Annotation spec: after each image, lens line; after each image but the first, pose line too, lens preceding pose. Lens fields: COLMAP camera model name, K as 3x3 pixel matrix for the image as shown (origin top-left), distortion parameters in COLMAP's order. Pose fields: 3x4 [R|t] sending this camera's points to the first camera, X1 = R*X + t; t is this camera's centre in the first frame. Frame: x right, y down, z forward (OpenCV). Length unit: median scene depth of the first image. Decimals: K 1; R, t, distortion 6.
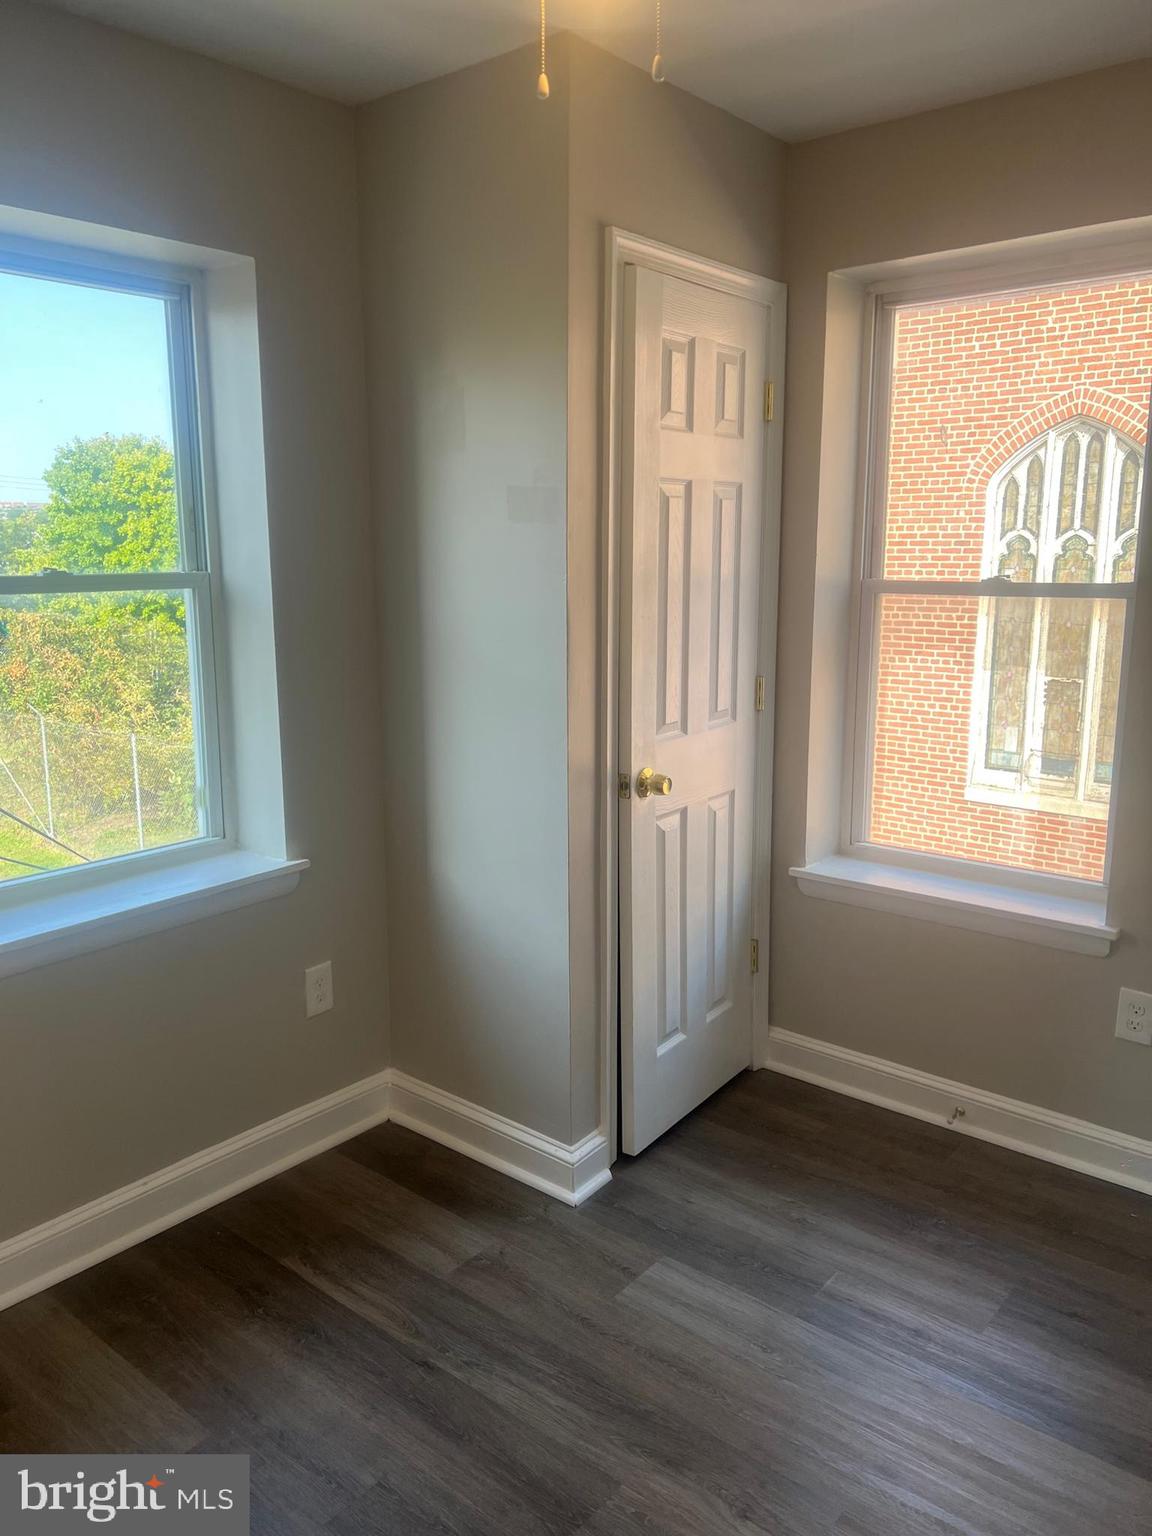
lens RADIAL K [[1155.8, 0, 576.0], [0, 1155.8, 768.0], [0, 0, 1]] dist [0.077299, -0.067323]
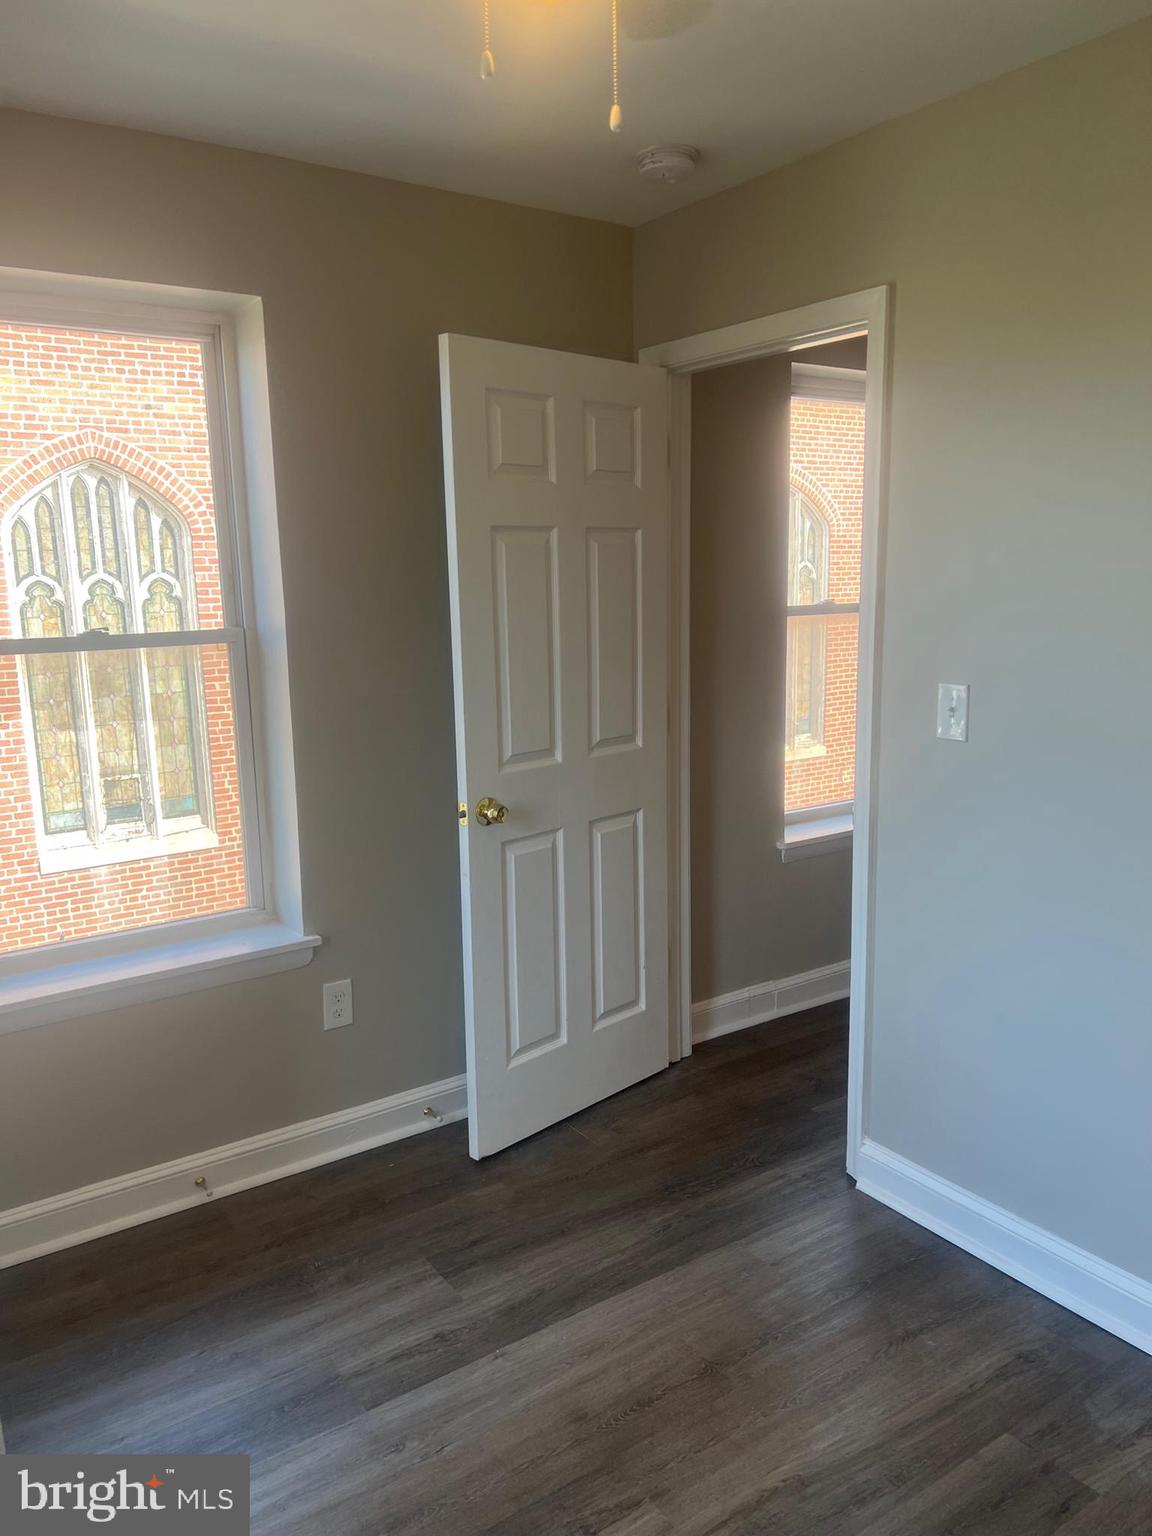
lens RADIAL K [[1195.7, 0, 569.0], [0, 1195.7, 768.6], [0, 0, 1]] dist [0.005397, 0.001057]
pose [[0.273896, -0.164896, 0.947518, -0.433888], [0.211747, 0.971357, 0.107835, -0.069752], [-0.938160, 0.171098, 0.300967, 0.355661]]
